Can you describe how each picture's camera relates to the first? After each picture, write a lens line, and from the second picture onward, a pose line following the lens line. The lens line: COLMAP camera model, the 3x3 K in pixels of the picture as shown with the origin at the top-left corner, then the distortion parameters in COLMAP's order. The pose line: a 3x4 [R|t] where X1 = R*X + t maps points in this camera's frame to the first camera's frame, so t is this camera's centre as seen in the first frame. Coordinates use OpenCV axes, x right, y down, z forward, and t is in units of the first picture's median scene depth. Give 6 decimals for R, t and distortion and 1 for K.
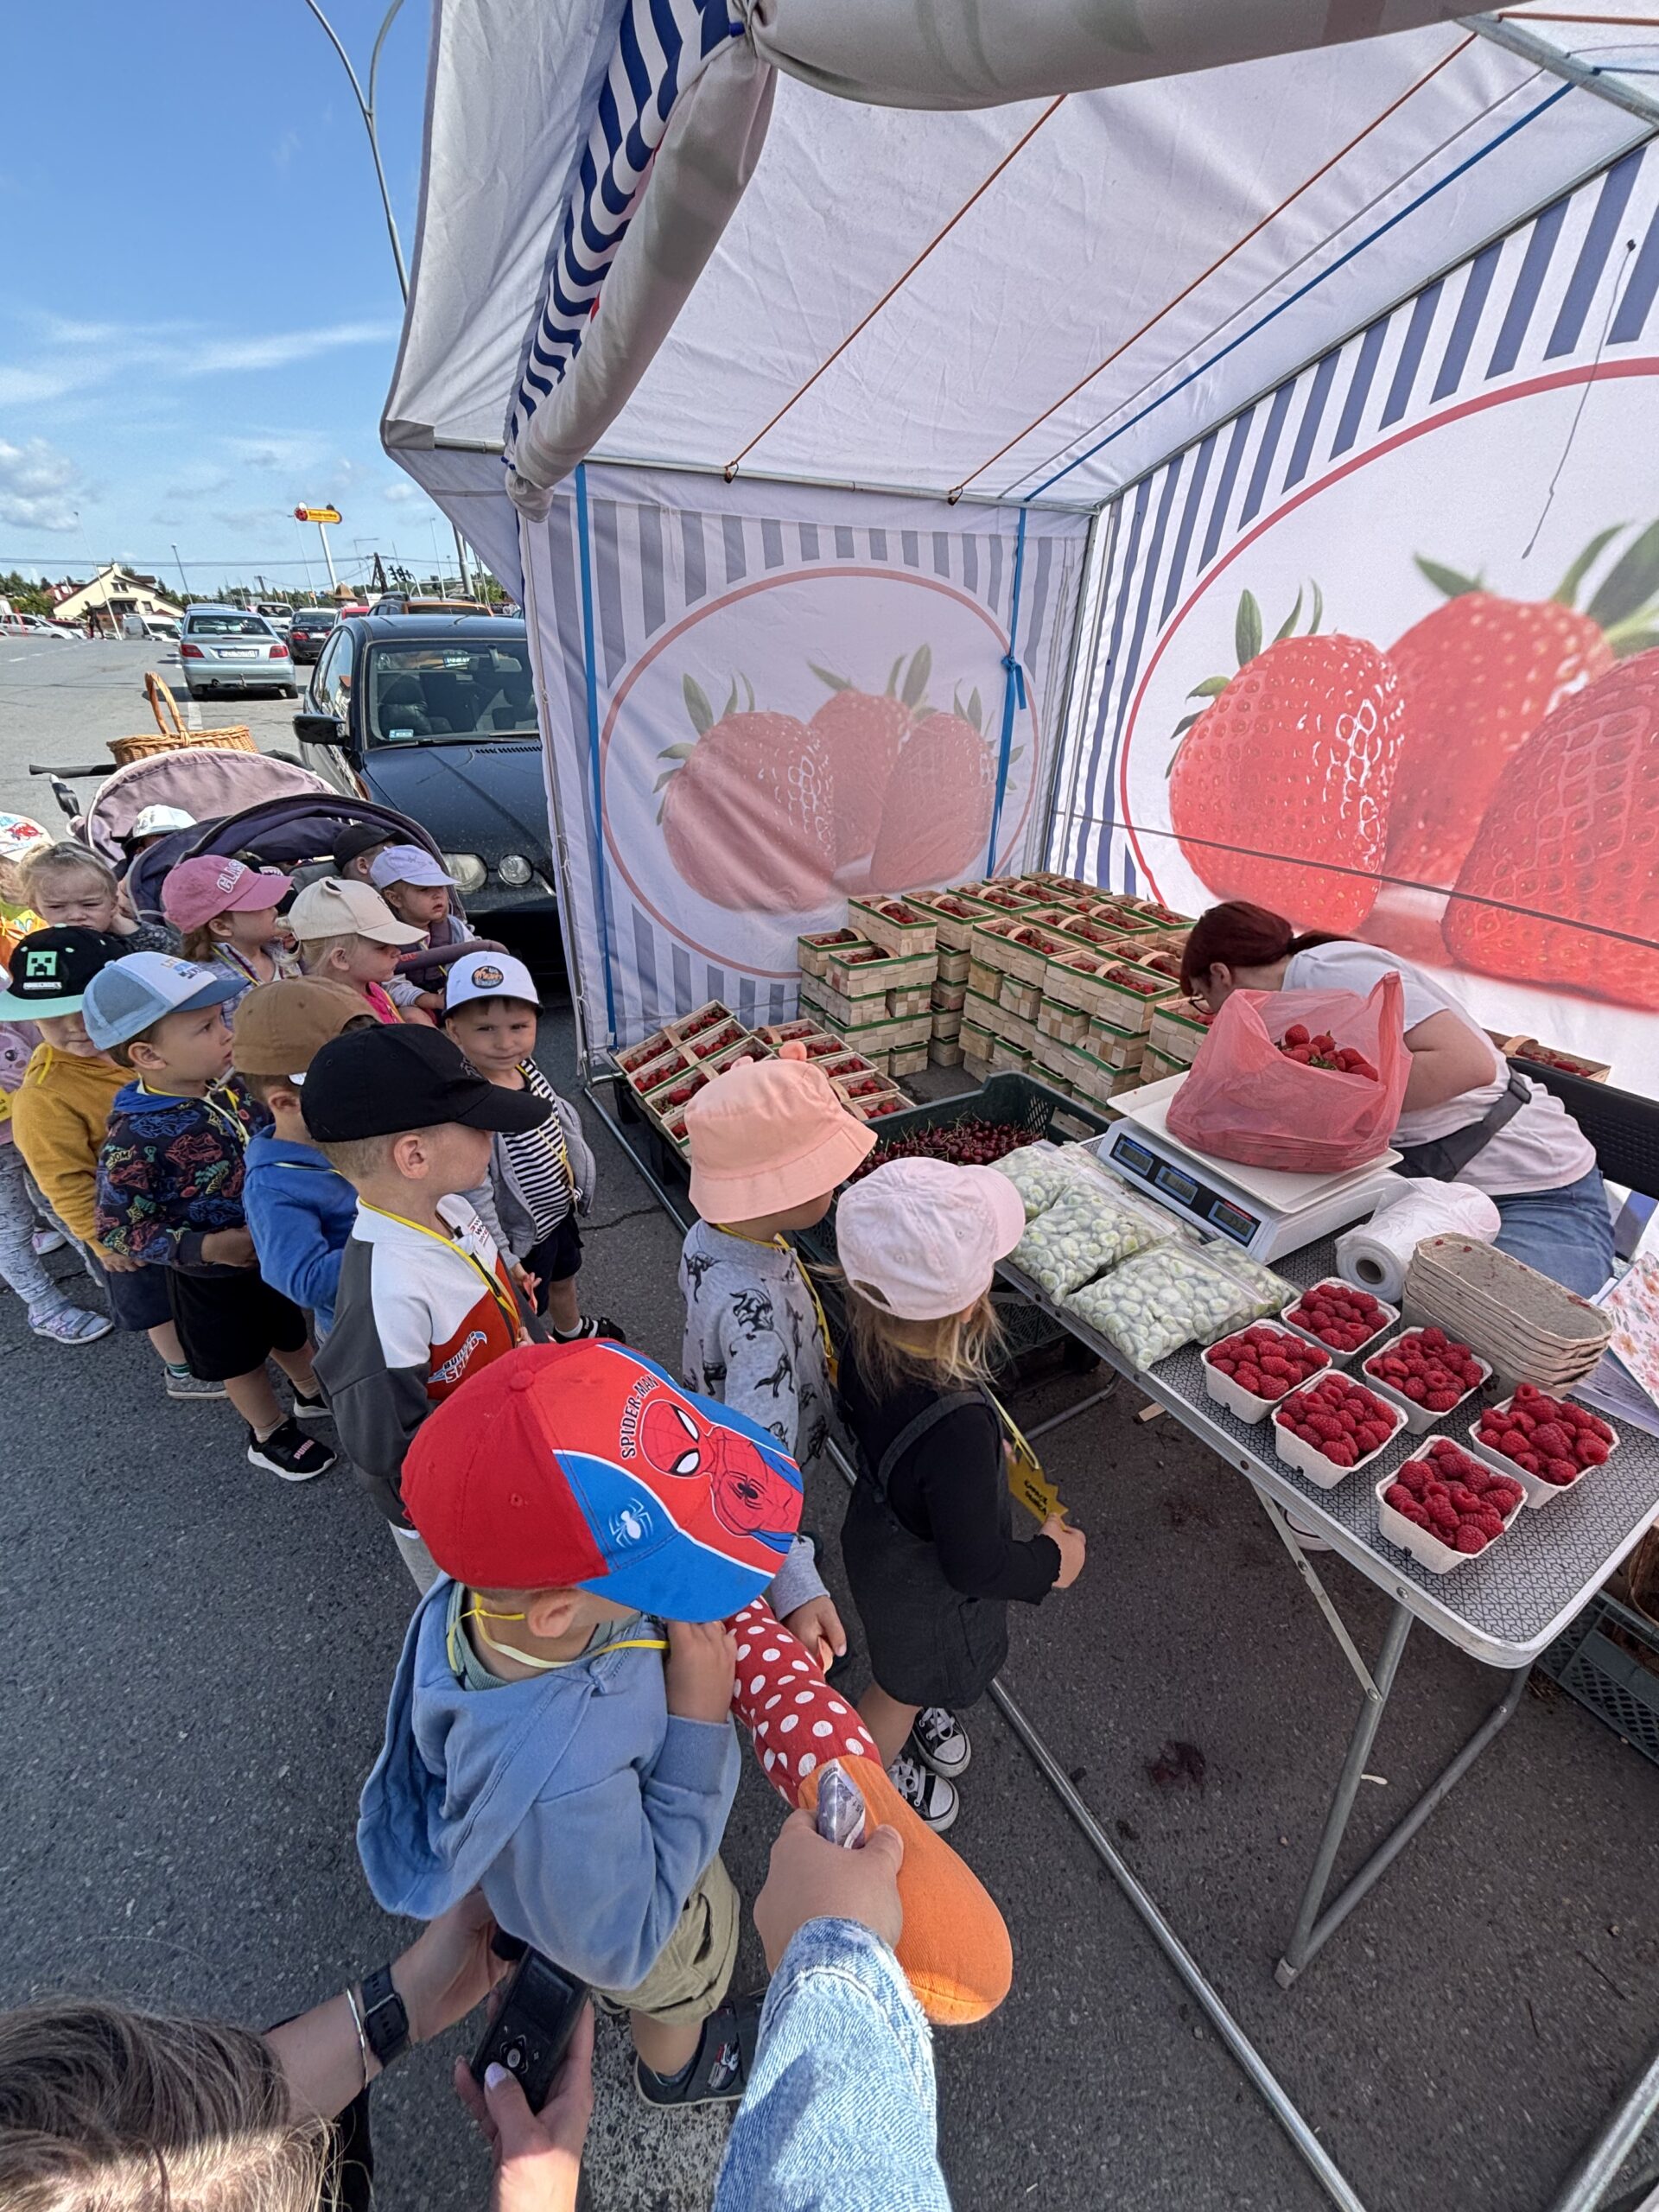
lens RADIAL K [[895.5, 0, 834.4], [0, 895.5, 1110.1], [0, 0, 1]] dist [-0.001404, -0.000523]
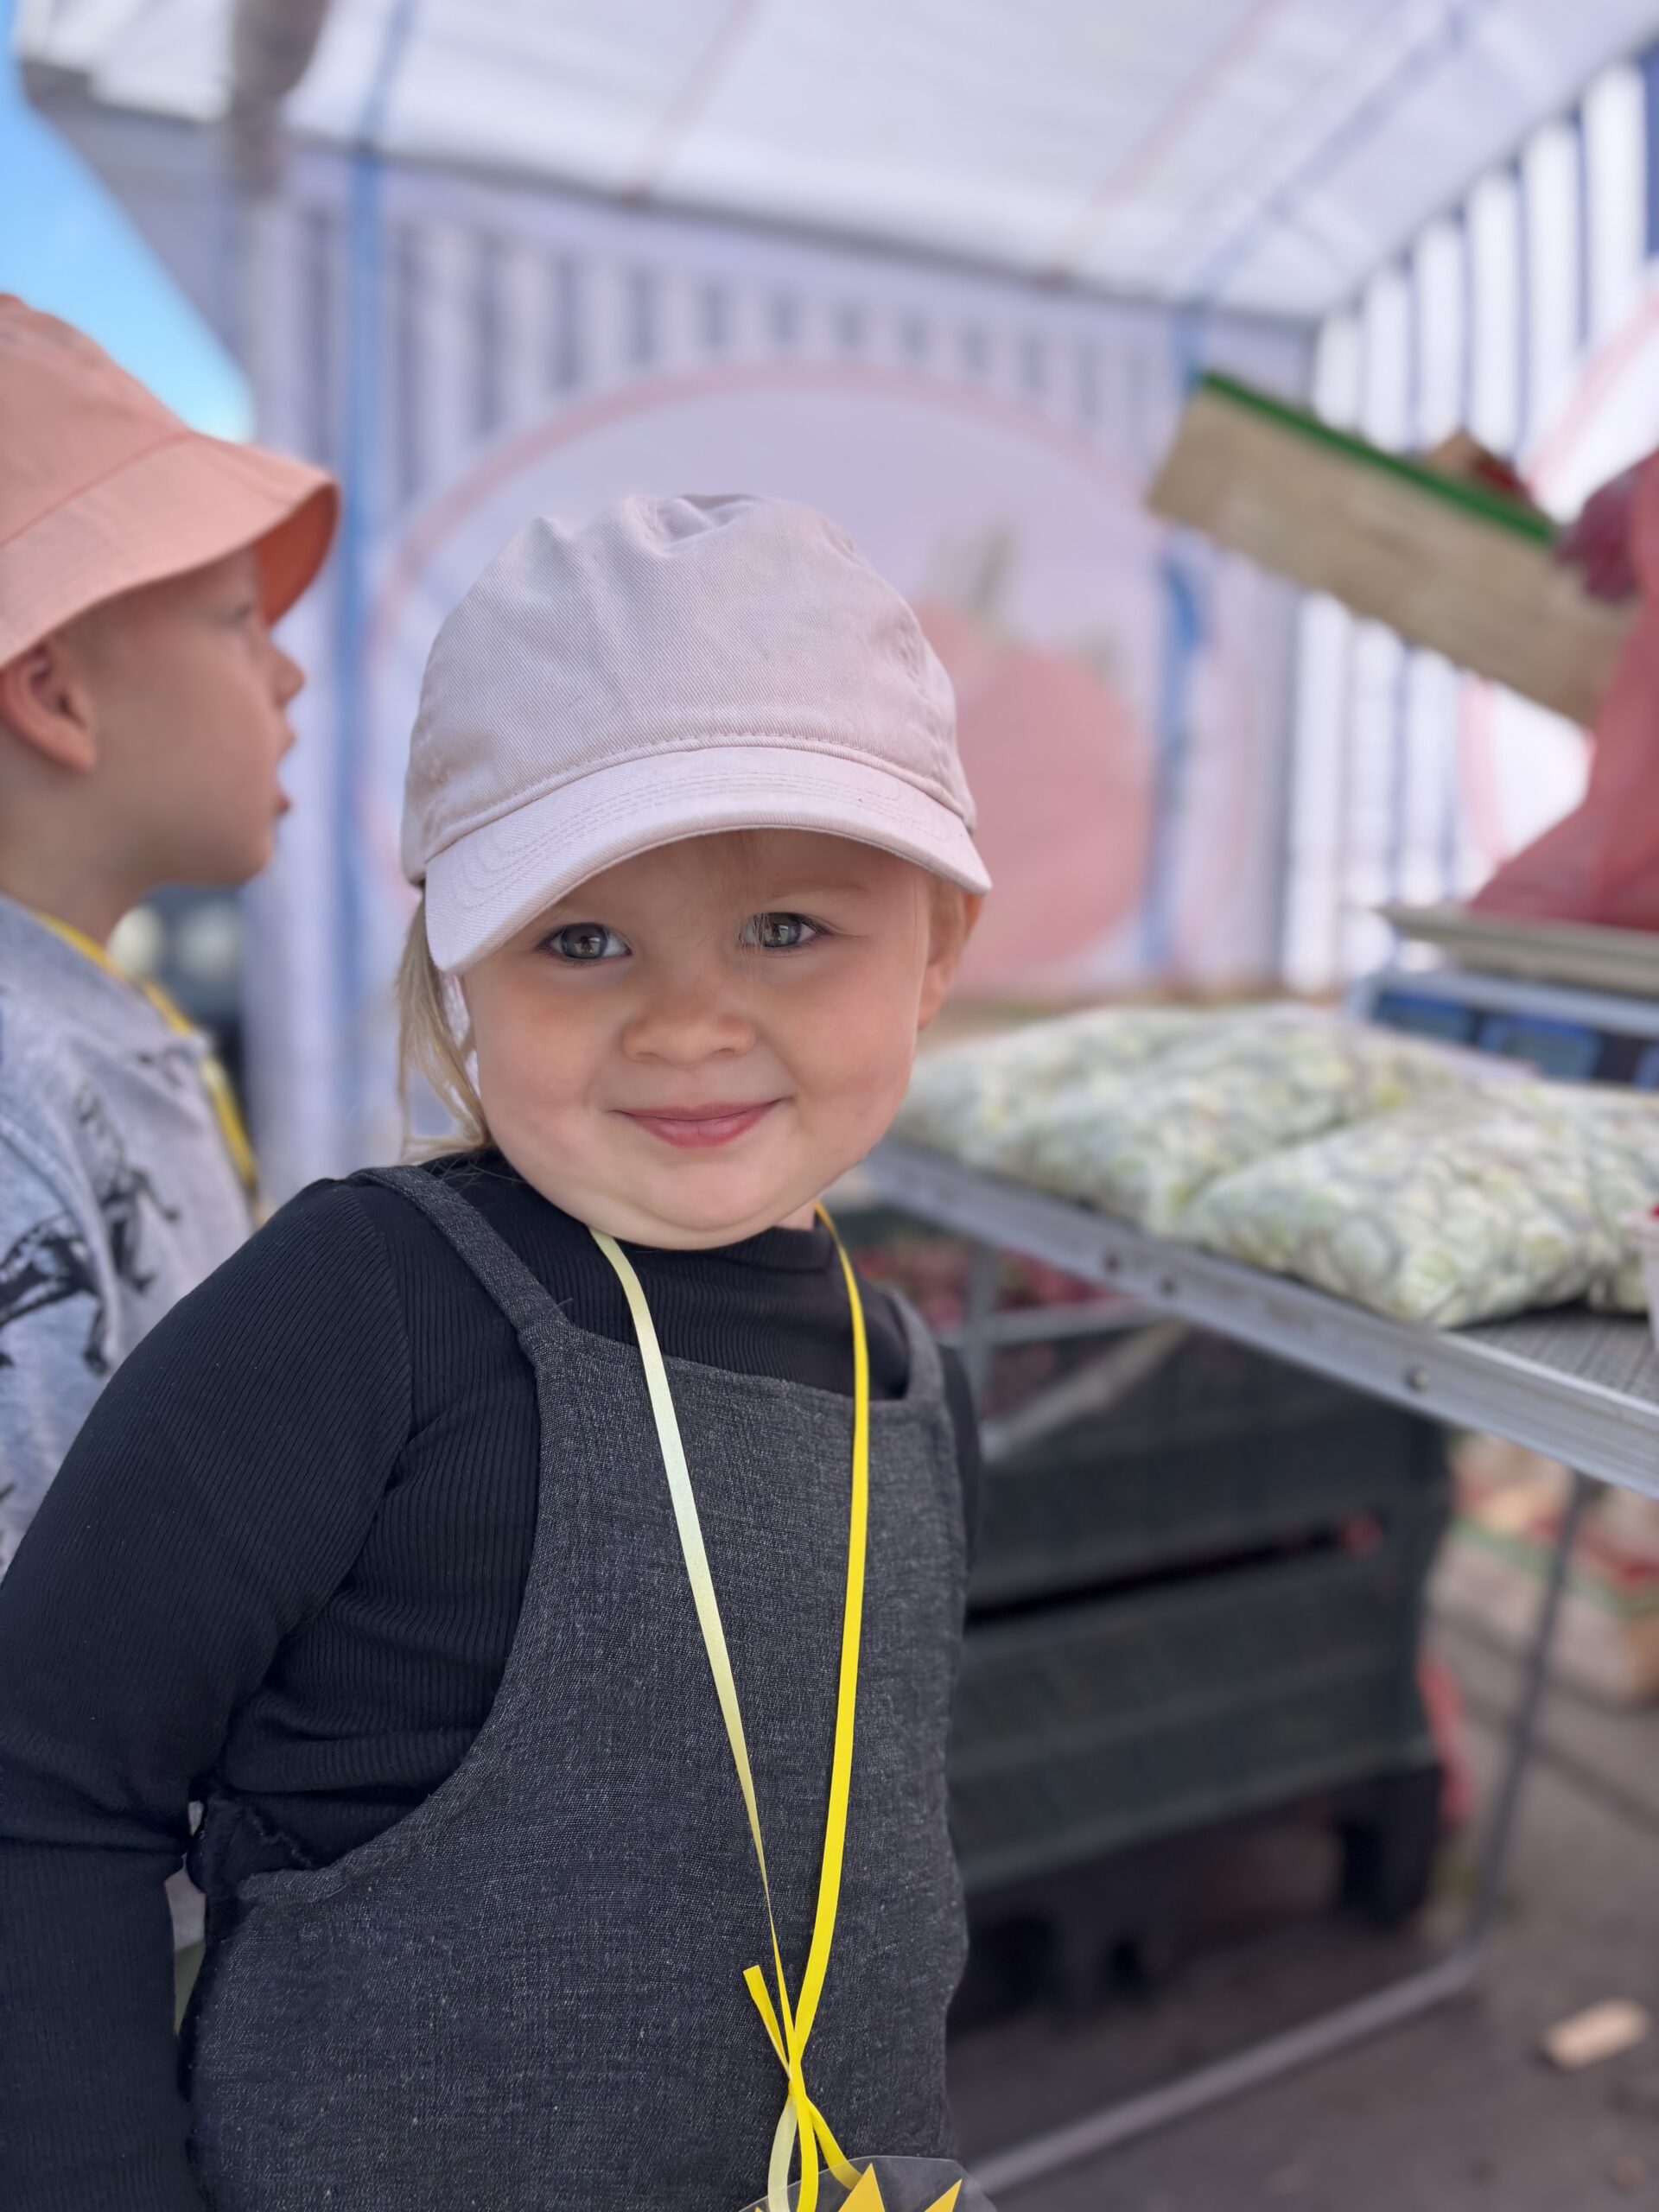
lens RADIAL K [[1670.9, 0, 857.2], [0, 1670.9, 1086.9], [0, 0, 1]] dist [0.047060, -0.052260]
pose [[0.998381, 0.005336, -0.056636, 0.076614], [-0.024298, 0.940205, -0.339741, 0.156822], [0.051437, 0.340567, 0.938812, 0.186953]]
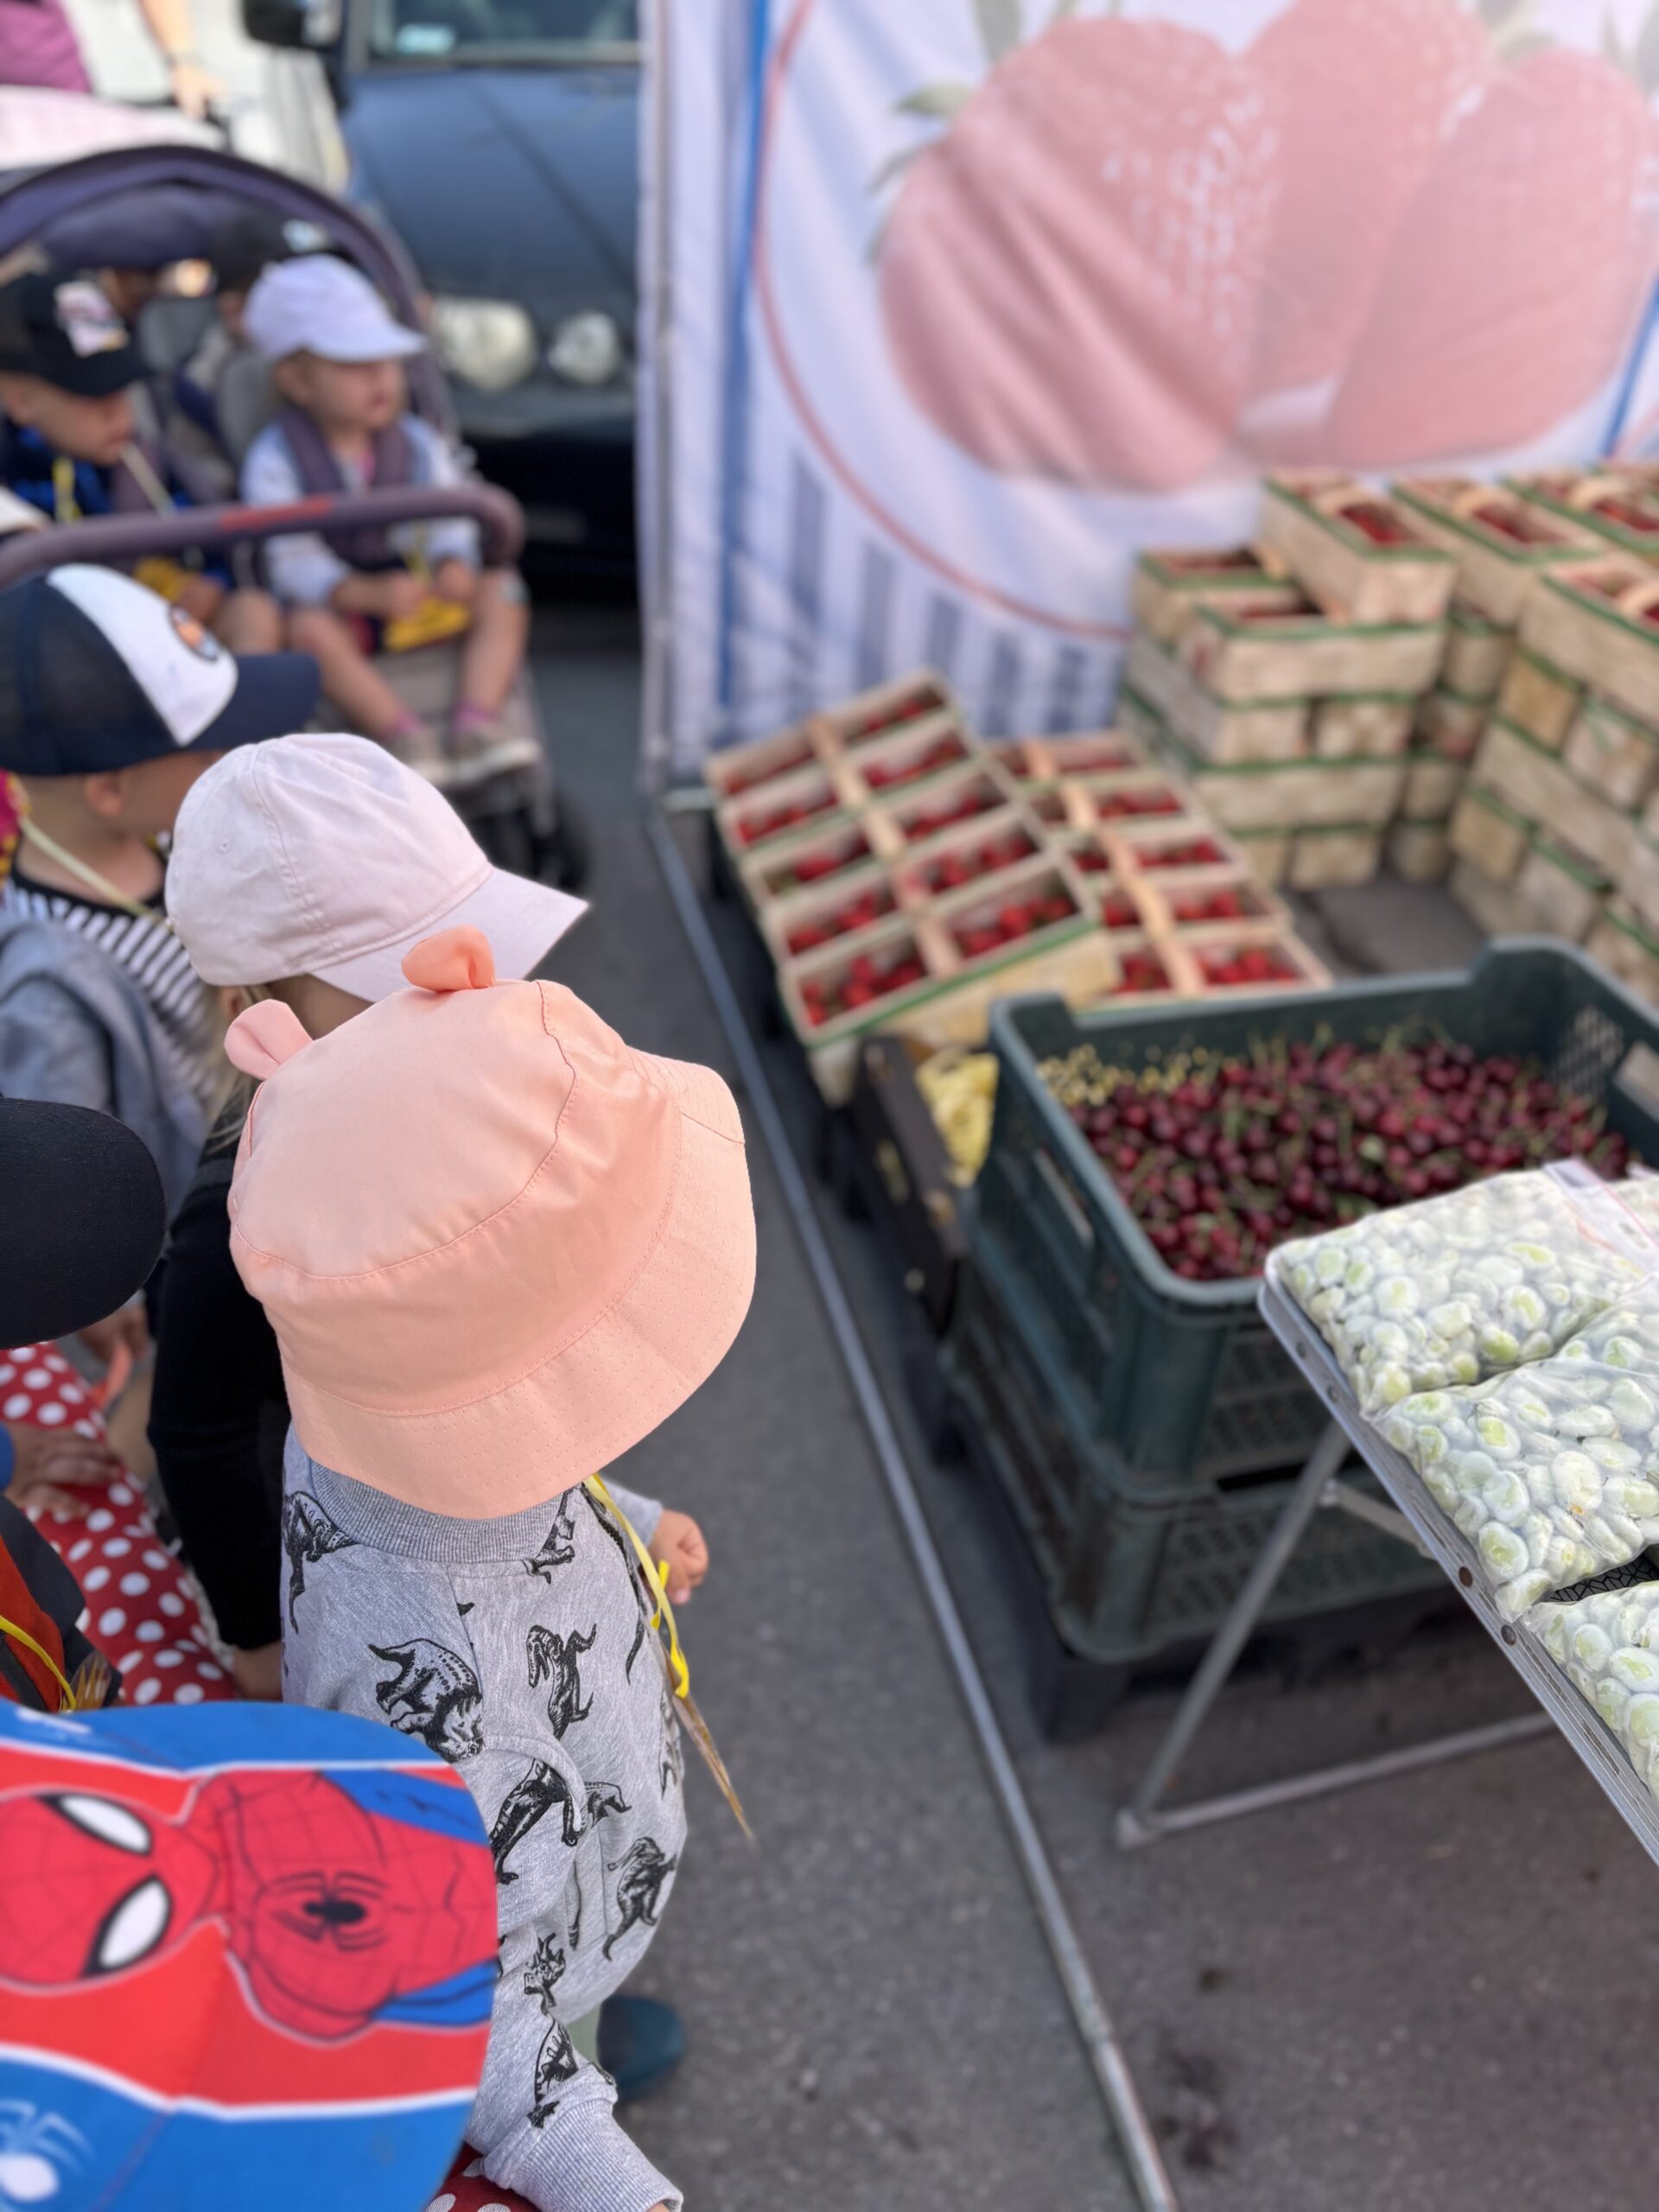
lens RADIAL K [[1670.9, 0, 818.4], [0, 1670.9, 1102.6], [0, 0, 1]] dist [0.047060, -0.052260]
pose [[0.963952, 0.177973, -0.197795, 0.027302], [-0.148821, 0.976850, 0.153678, -0.029246], [0.220566, -0.118702, 0.968122, 0.106754]]
